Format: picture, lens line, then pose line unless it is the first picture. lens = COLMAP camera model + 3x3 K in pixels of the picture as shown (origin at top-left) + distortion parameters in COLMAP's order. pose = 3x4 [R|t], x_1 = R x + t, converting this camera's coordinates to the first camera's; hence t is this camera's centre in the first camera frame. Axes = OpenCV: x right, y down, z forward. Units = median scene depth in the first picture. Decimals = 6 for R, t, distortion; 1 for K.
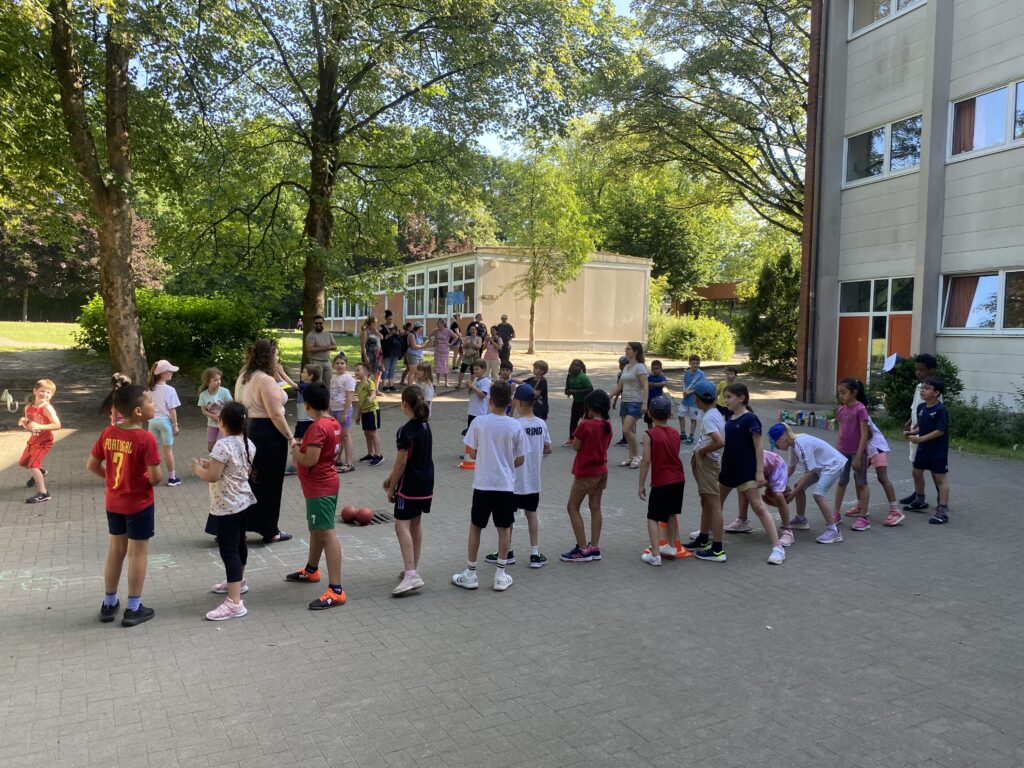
lens RADIAL K [[774.1, 0, 512.0], [0, 774.1, 384.0], [0, 0, 1]] dist [-0.000501, 0.002002]
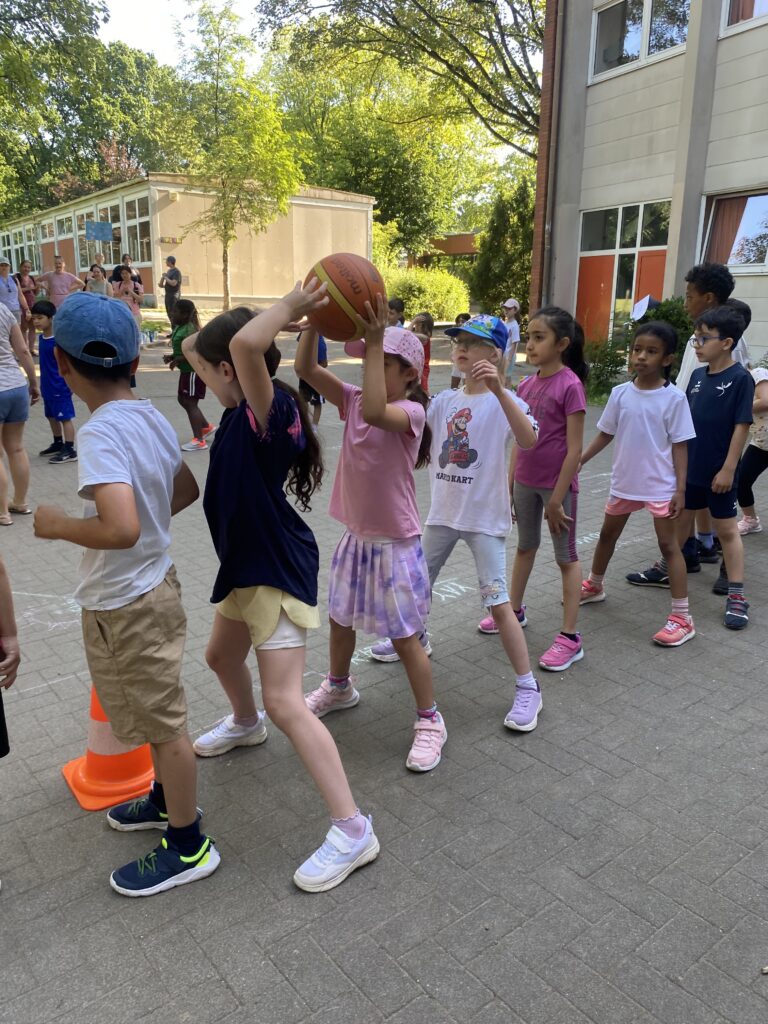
lens RADIAL K [[774.1, 0, 412.3], [0, 774.1, 514.7], [0, 0, 1]] dist [-0.000501, 0.002002]
pose [[0.981862, -0.052514, 0.182180, 0.071280], [0.014076, 0.978415, 0.206170, 0.005328], [-0.189074, -0.199867, 0.961407, 0.160241]]
